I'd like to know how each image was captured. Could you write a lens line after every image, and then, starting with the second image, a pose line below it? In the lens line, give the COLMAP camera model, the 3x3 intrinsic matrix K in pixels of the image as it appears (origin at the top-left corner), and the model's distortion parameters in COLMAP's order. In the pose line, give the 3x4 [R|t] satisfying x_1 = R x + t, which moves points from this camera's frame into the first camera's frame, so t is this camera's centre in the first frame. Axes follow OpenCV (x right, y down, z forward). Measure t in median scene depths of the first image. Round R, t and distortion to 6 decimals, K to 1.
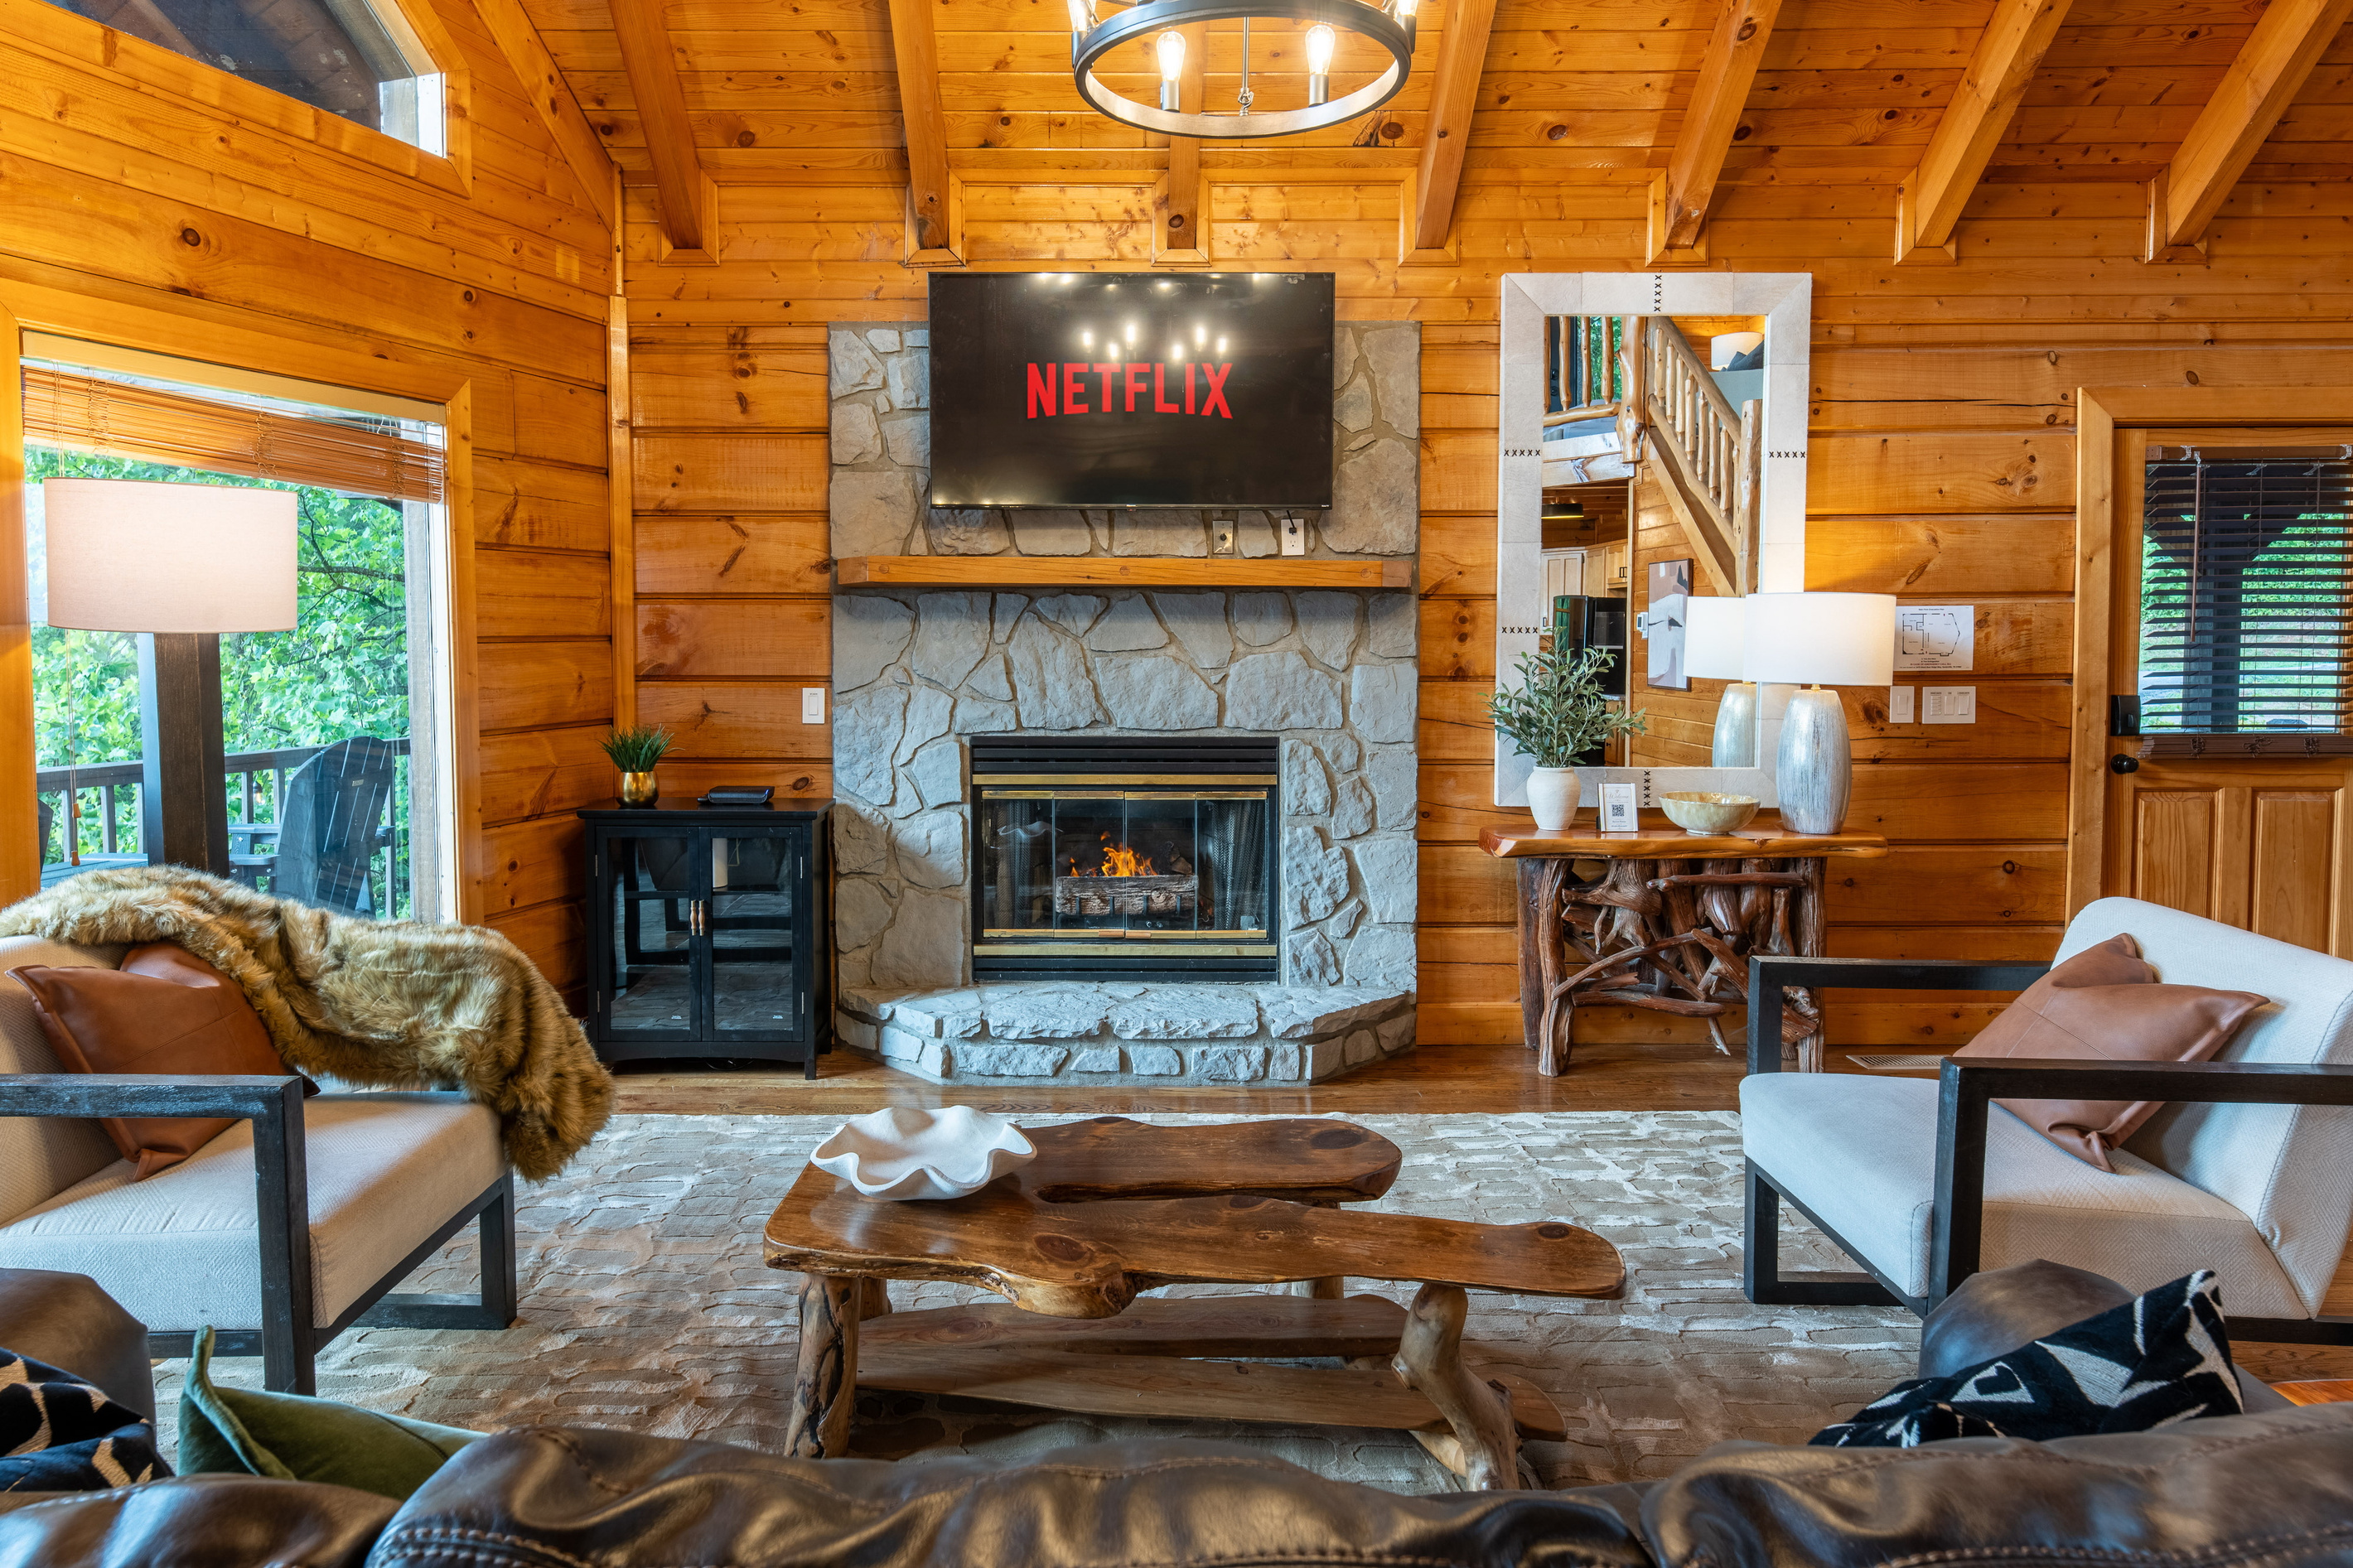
lens RADIAL K [[1423.7, 0, 1128.7], [0, 1423.7, 705.6], [0, 0, 1]] dist [0.001213, -0.006184]
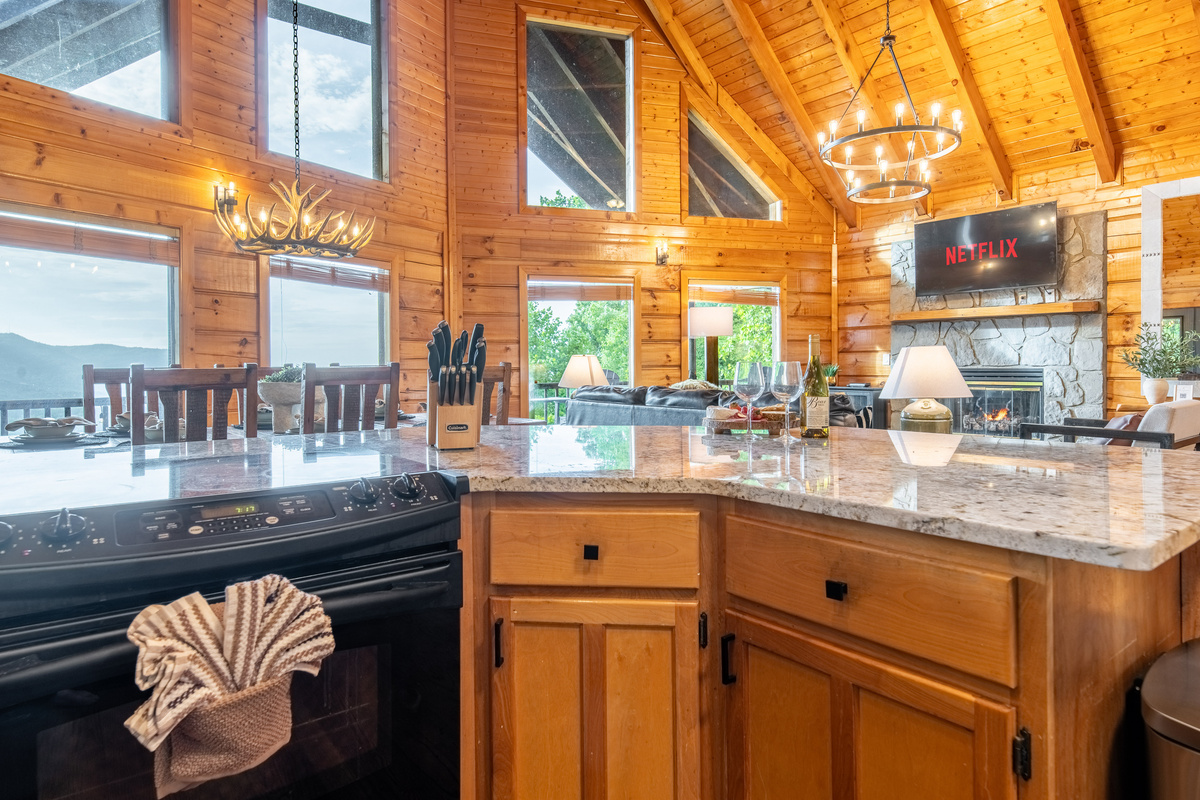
lens RADIAL K [[700.7, 0, 590.5], [0, 700.7, 372.2], [0, 0, 1]] dist [-0.004375, -0.003130]
pose [[0.612271, 0.000664, -0.790647, 0.643517], [-0.036744, 0.998943, -0.027616, 0.099961], [0.789793, 0.045960, 0.611649, -0.526236]]
